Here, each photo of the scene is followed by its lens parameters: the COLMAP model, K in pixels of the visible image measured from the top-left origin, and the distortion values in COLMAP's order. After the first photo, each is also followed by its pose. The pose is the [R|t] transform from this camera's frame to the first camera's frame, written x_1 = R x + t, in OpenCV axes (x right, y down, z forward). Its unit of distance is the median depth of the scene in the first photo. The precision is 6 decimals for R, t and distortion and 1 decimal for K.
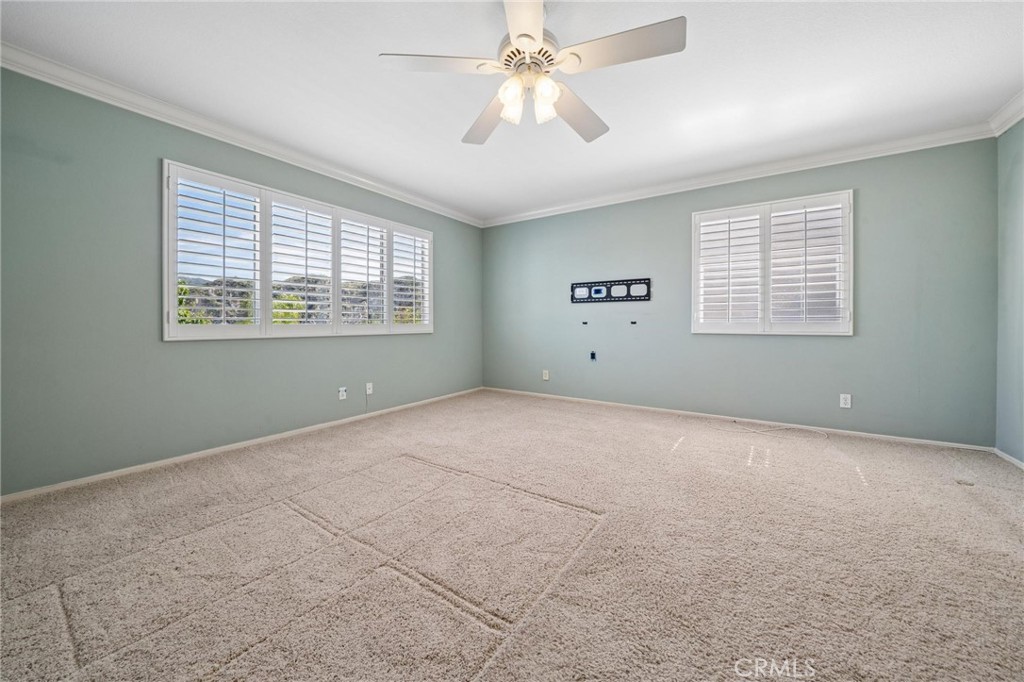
lens RADIAL K [[361.2, 0, 510.4], [0, 361.2, 328.5], [0, 0, 1]] dist [-0.012177, 0.000098]
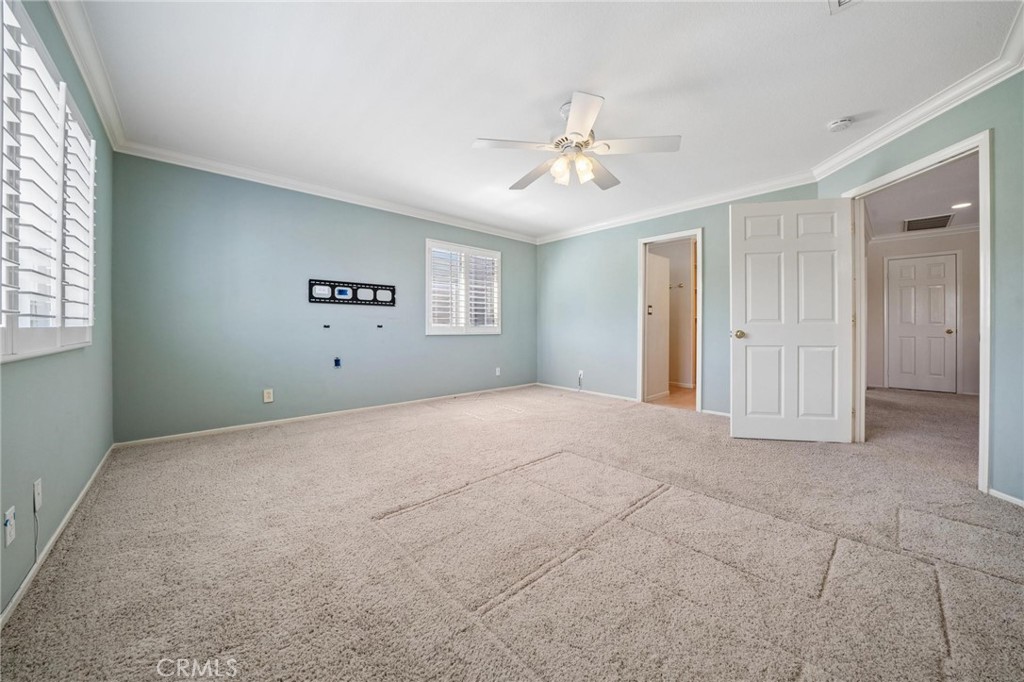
lens RADIAL K [[361.2, 0, 510.4], [0, 361.2, 328.5], [0, 0, 1]] dist [-0.012177, 0.000098]
pose [[0.240796, 0.000676, 0.970575, -0.582109], [0.013426, 0.999902, -0.004028, -0.000491], [-0.970483, 0.014001, 0.240764, 0.382744]]
